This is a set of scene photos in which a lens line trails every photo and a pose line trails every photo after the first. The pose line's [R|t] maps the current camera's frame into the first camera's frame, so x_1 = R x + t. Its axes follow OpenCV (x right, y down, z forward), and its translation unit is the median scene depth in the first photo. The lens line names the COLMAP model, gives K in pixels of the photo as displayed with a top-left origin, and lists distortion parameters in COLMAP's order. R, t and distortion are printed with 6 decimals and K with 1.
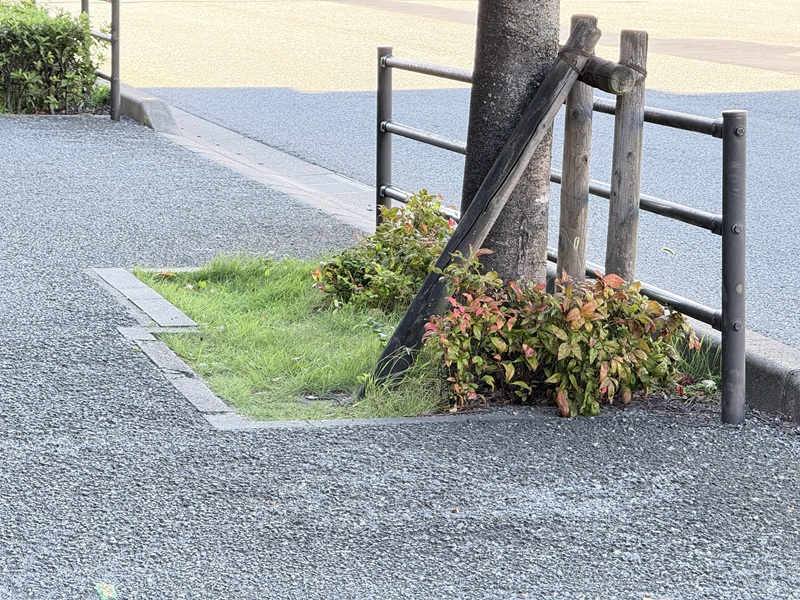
lens RADIAL K [[2792.2, 0, 400.0], [0, 2792.2, 300.0], [0, 0, 1]] dist [0.083020, 0.807348]
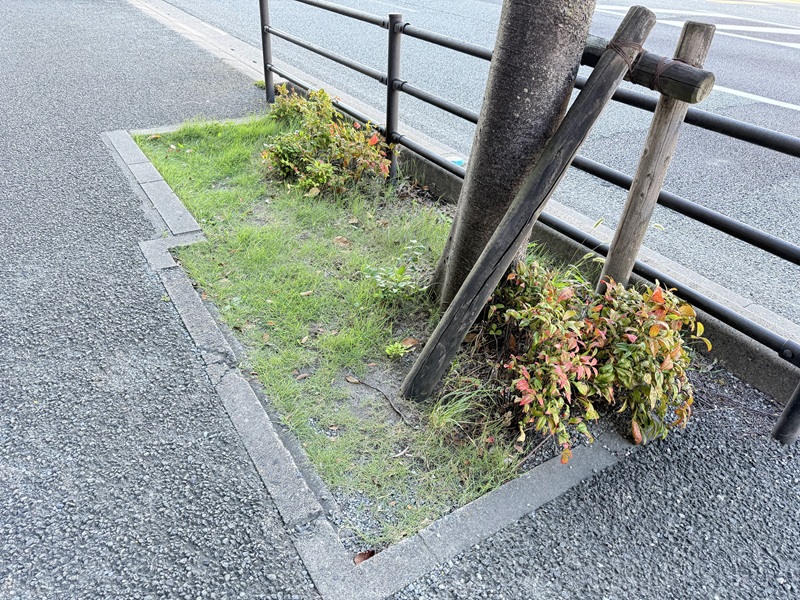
lens RADIAL K [[571.8, 0, 400.0], [0, 571.8, 300.0], [0, 0, 1]] dist [-0.002777, -0.001257]
pose [[0.947705, -0.138635, 0.287465, -0.074351], [-0.003189, 0.896566, 0.442899, -0.095475], [-0.319133, -0.420654, 0.849237, 0.819070]]
